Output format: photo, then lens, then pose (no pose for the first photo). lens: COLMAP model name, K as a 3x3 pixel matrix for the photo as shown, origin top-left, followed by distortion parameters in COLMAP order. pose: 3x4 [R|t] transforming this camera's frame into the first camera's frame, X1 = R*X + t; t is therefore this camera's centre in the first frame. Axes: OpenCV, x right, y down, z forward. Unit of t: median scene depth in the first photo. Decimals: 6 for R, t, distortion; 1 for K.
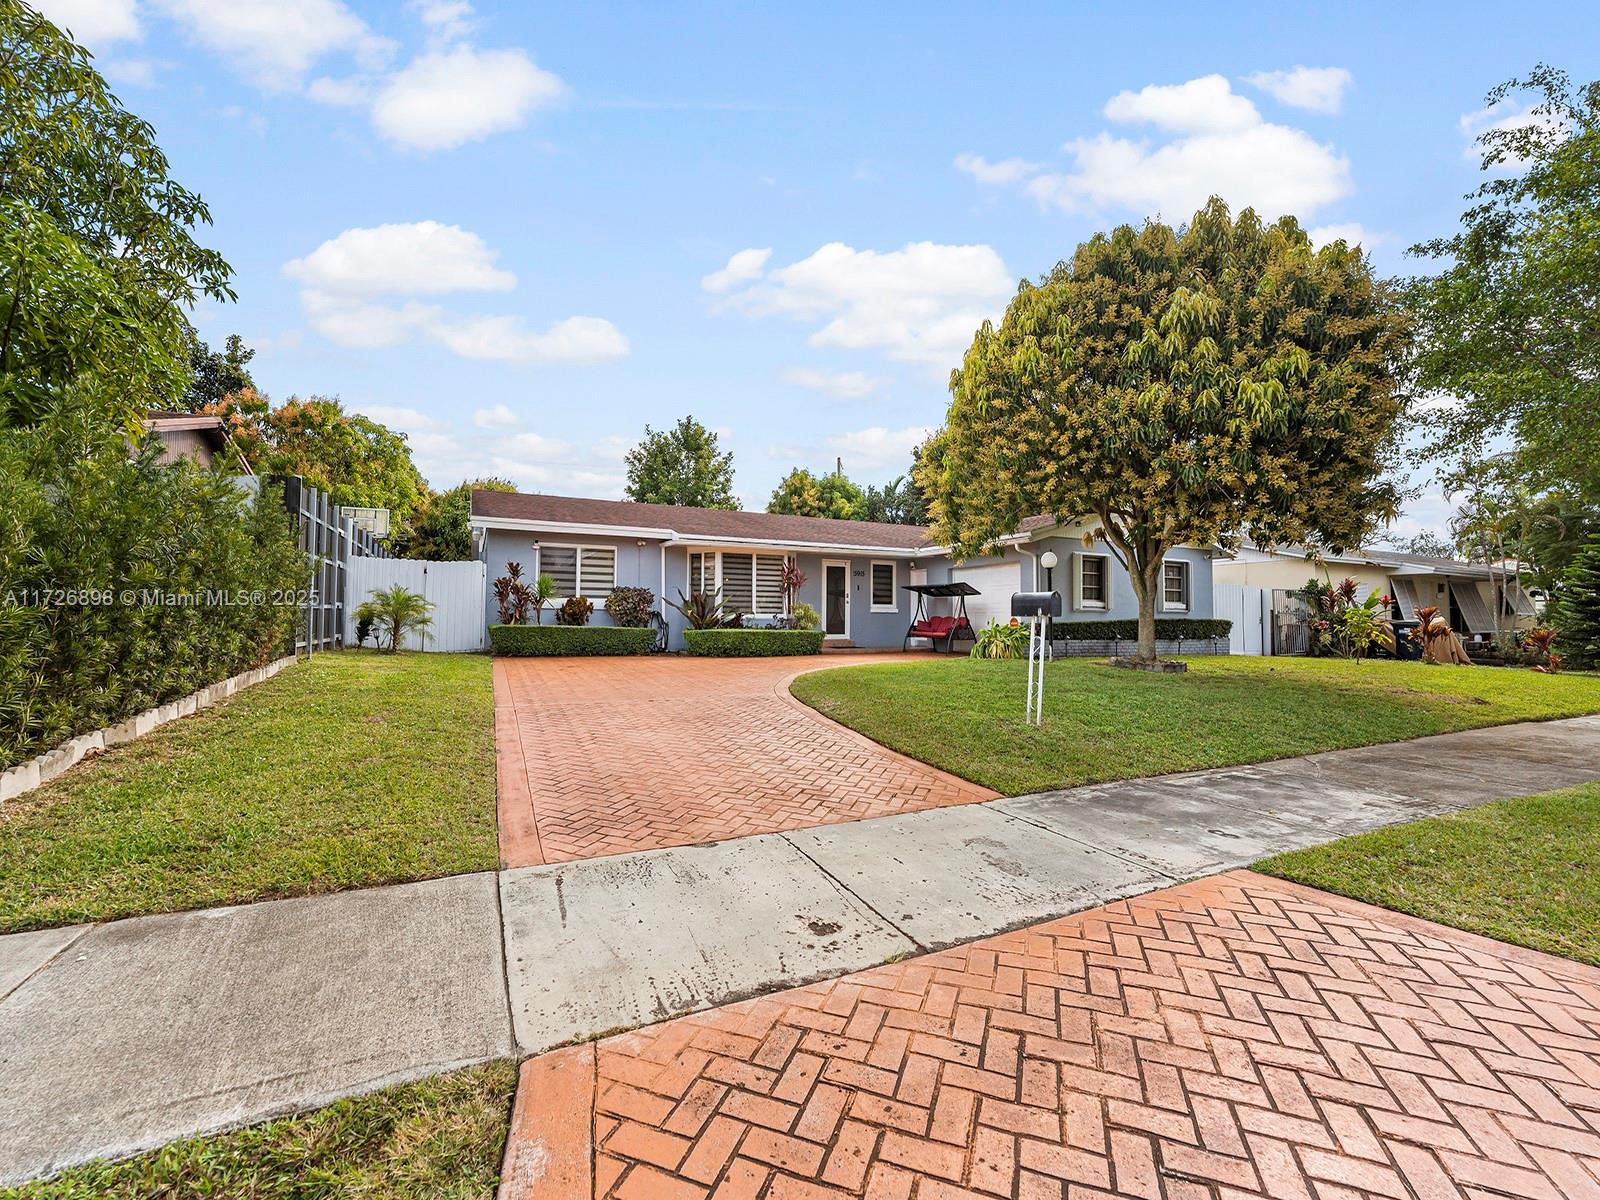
lens RADIAL K [[653.9, 0, 804.8], [0, 653.9, 607.4], [0, 0, 1]] dist [-0.000287, -0.000445]
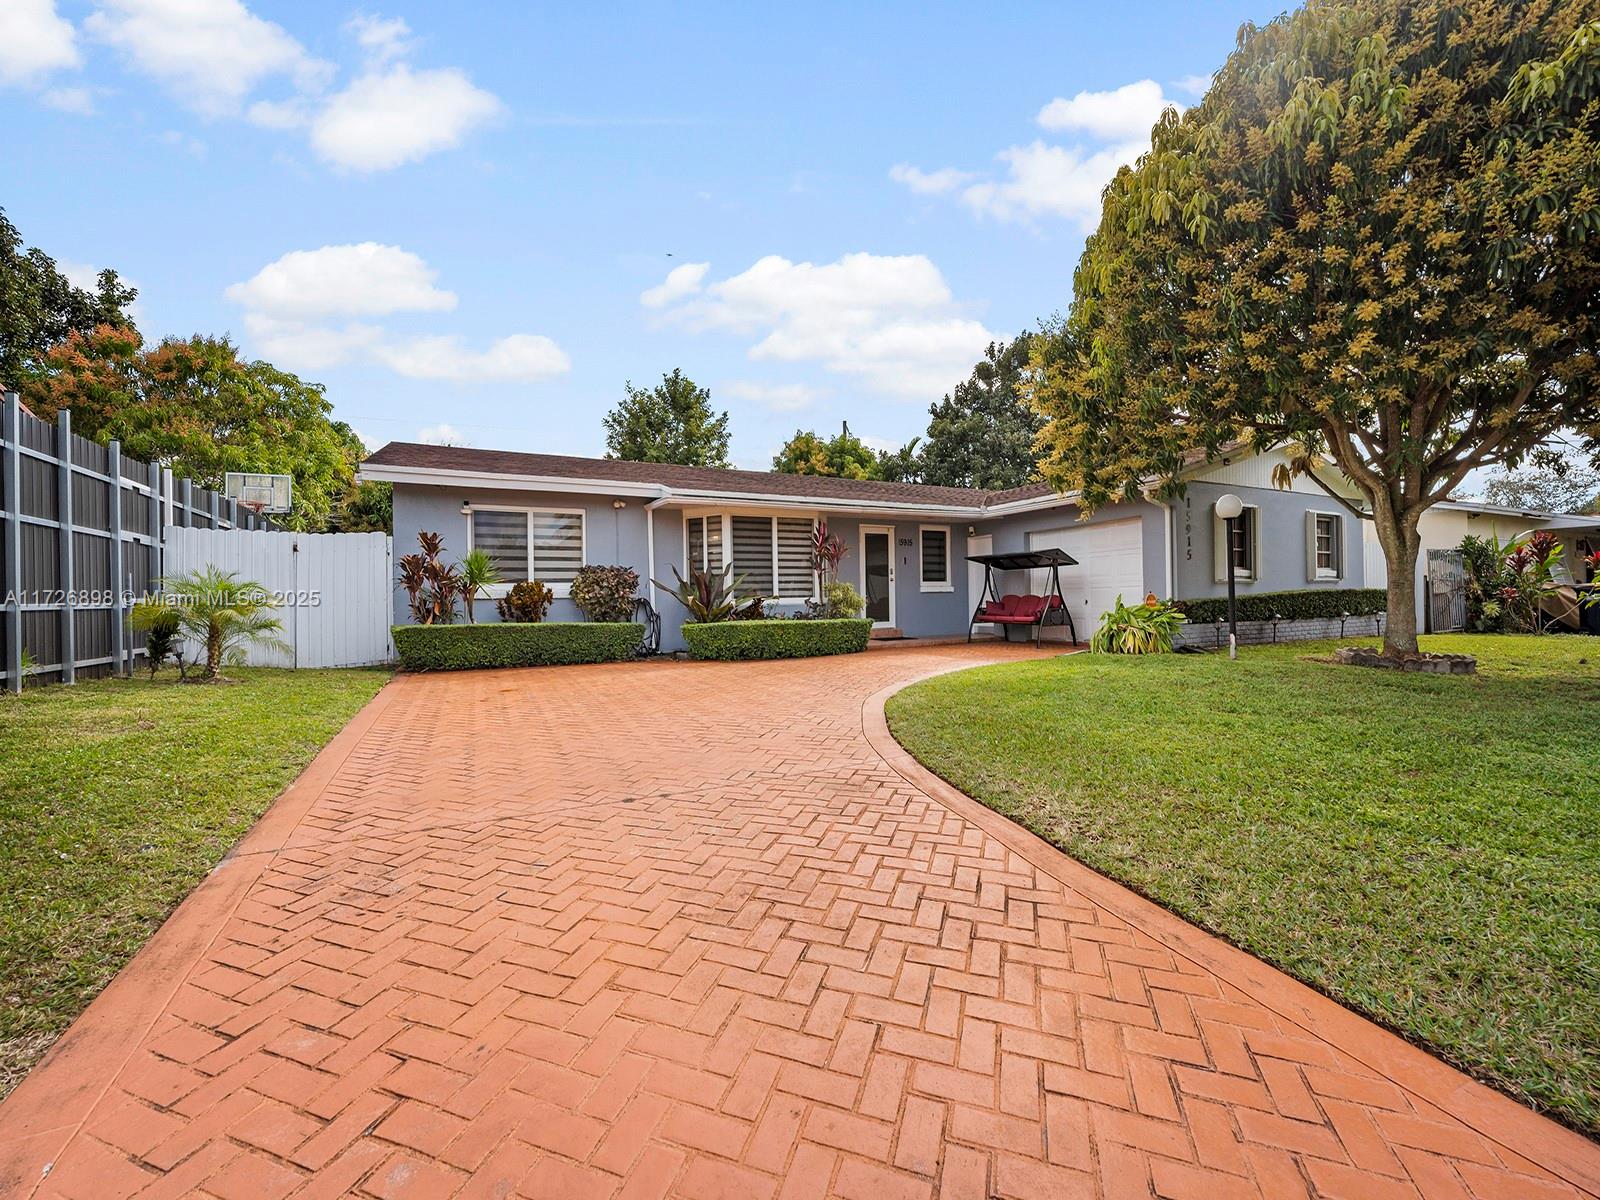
lens RADIAL K [[653.9, 0, 811.2], [0, 653.9, 603.2], [0, 0, 1]] dist [-0.000287, -0.000445]
pose [[0.999380, -0.027271, 0.022271, -0.052681], [0.026785, 0.999402, 0.021848, 0.000310], [-0.022854, -0.021238, 0.999513, 0.251876]]
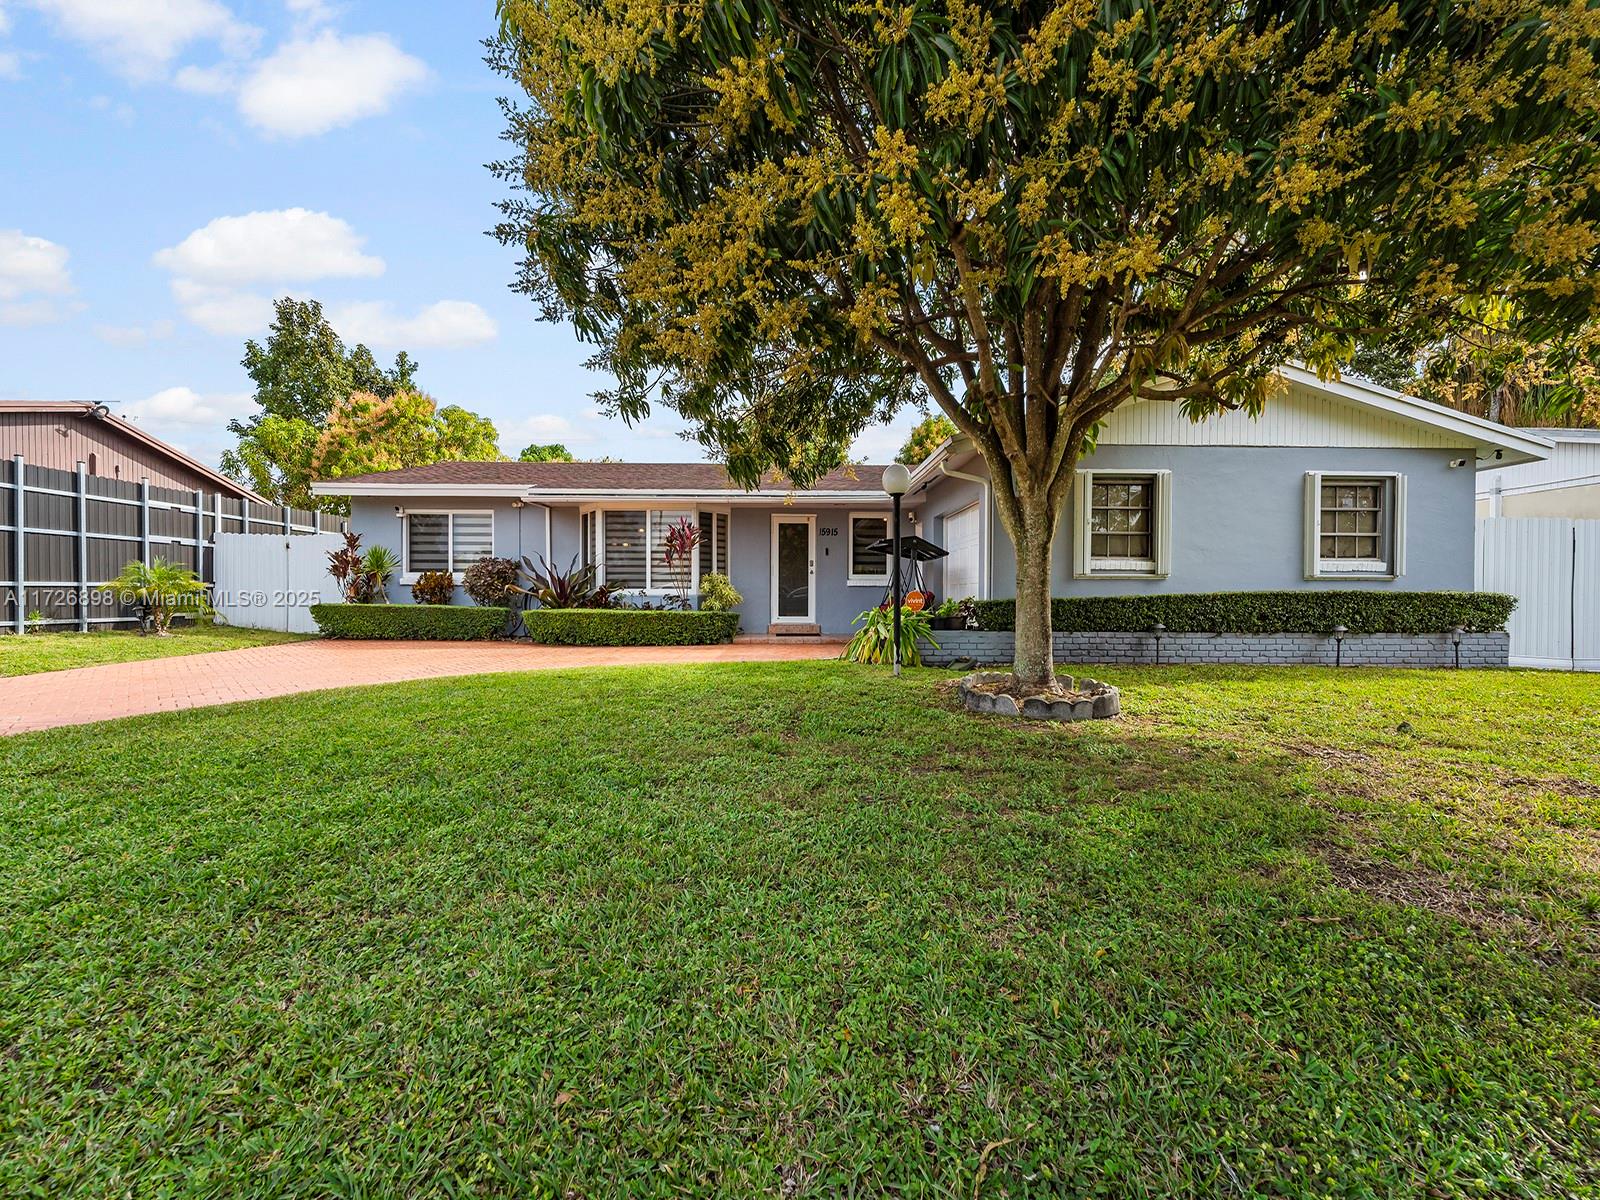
lens RADIAL K [[653.9, 0, 804.9], [0, 653.9, 604.2], [0, 0, 1]] dist [-0.000287, -0.000445]
pose [[0.905346, 0.001291, -0.424673, 0.400433], [0.011138, 0.999579, 0.026783, 0.008938], [0.424529, -0.028978, 0.904951, 0.371887]]
